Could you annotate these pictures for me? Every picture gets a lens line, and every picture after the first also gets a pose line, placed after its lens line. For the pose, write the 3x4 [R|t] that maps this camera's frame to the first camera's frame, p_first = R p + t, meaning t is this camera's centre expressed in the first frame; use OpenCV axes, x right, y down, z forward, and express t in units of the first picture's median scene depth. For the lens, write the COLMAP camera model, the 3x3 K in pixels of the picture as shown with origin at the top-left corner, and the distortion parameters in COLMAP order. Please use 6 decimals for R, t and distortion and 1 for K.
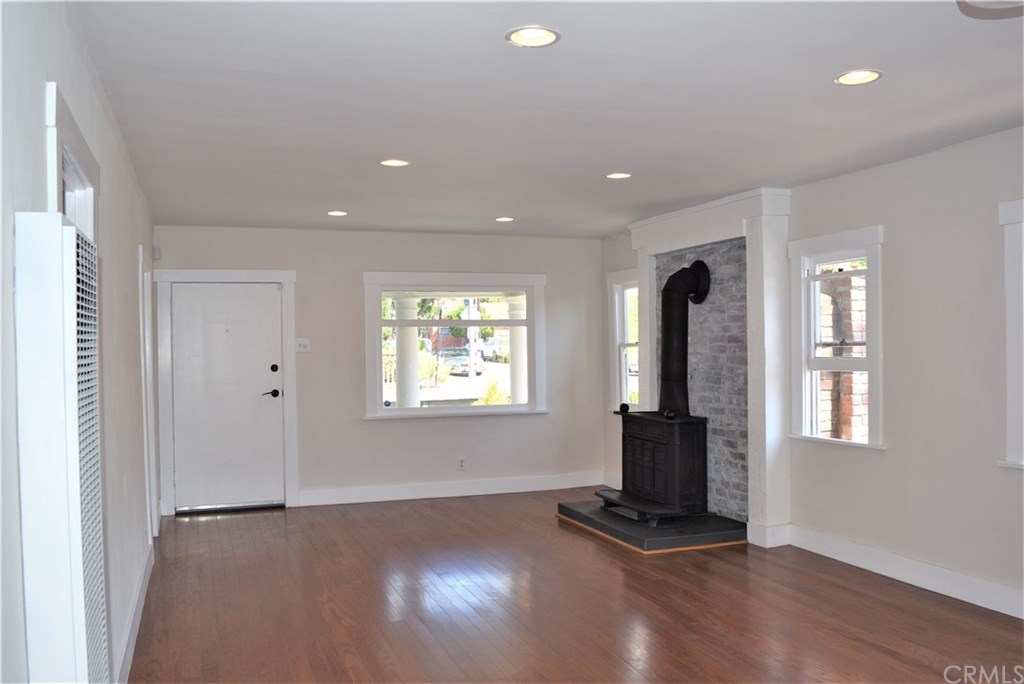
lens RADIAL K [[868.4, 0, 512.0], [0, 868.4, 342.0], [0, 0, 1]] dist [-0.084420, 0.016778]
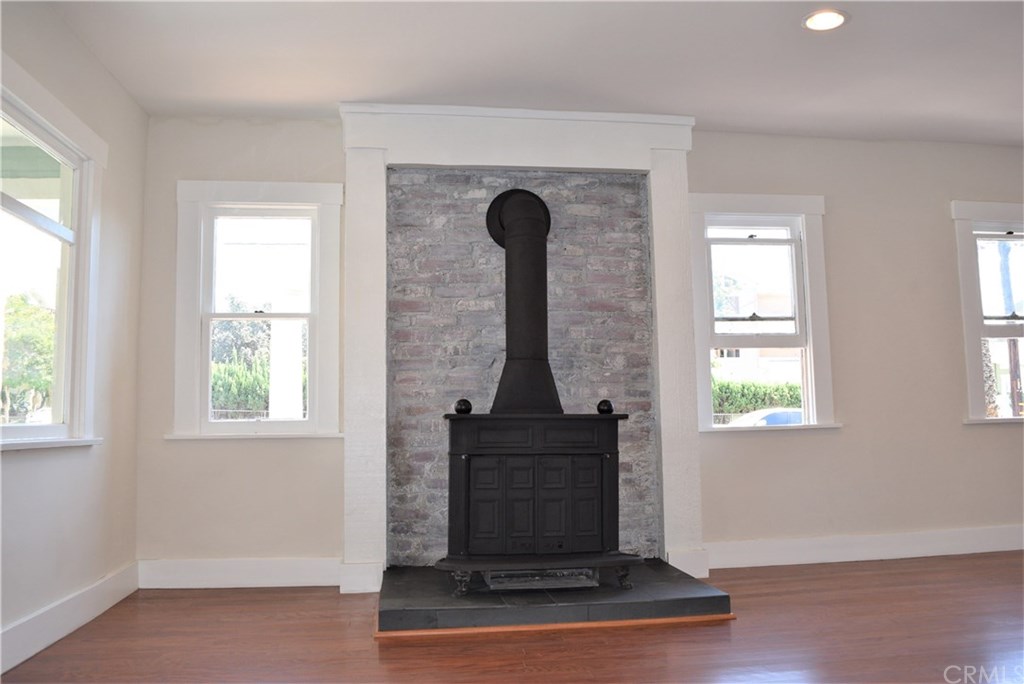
lens RADIAL K [[807.0, 0, 512.0], [0, 807.0, 342.0], [0, 0, 1]] dist [-0.110943, 0.047283]
pose [[0.221016, 0.101702, 0.969953, -0.398958], [0.008508, 0.994309, -0.106194, 0.094822], [-0.975233, 0.031723, 0.218893, 0.901538]]
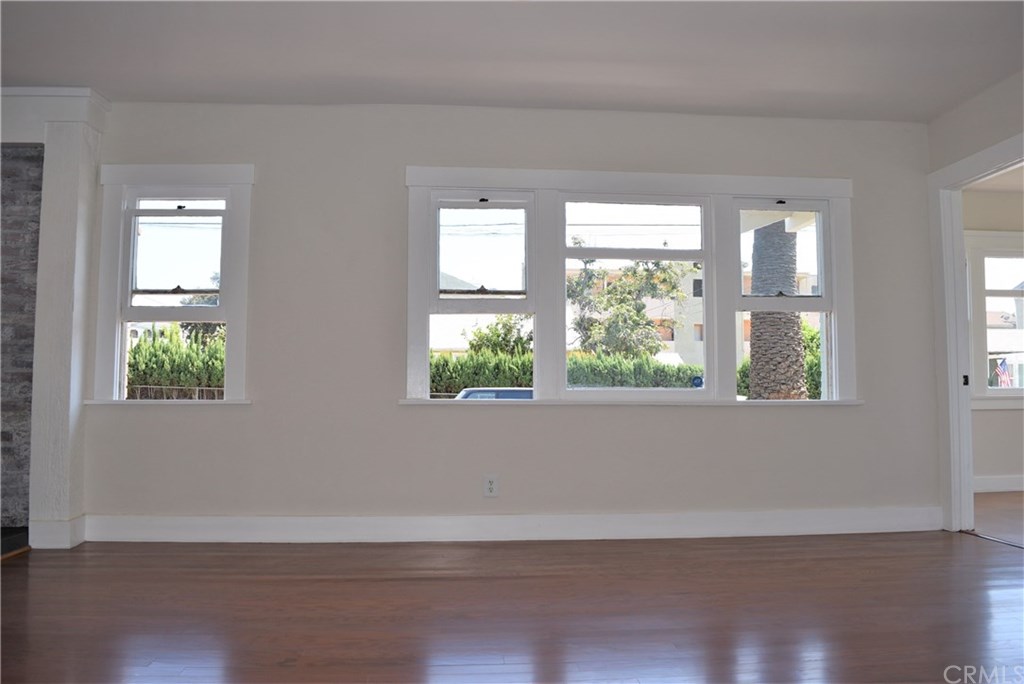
lens RADIAL K [[807.0, 0, 512.0], [0, 807.0, 342.0], [0, 0, 1]] dist [-0.110943, 0.047283]
pose [[0.255338, 0.082527, 0.963323, -0.254986], [-0.005422, 0.996457, -0.083929, 0.101189], [-0.966837, 0.016207, 0.254881, 0.394030]]
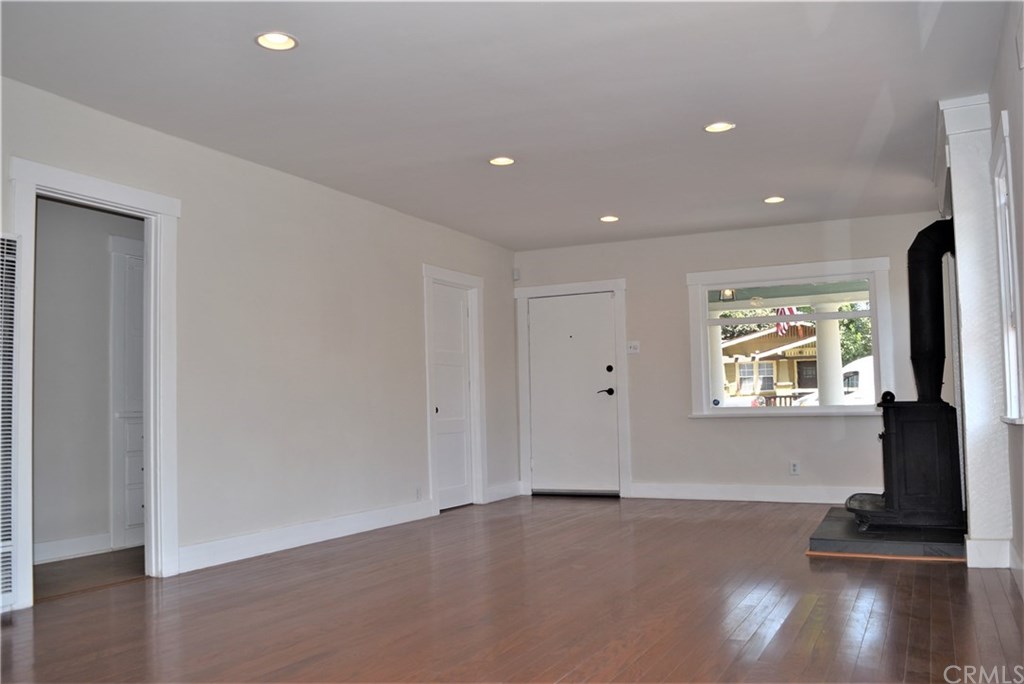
lens RADIAL K [[891.2, 0, 510.6], [0, 891.2, 356.4], [0, 0, 1]] dist [0.000393, 0.004335]
pose [[0.700625, -0.040871, -0.712358, 0.522500], [0.011785, 0.998885, -0.045719, 0.076365], [0.713432, 0.023637, 0.700326, 0.135074]]
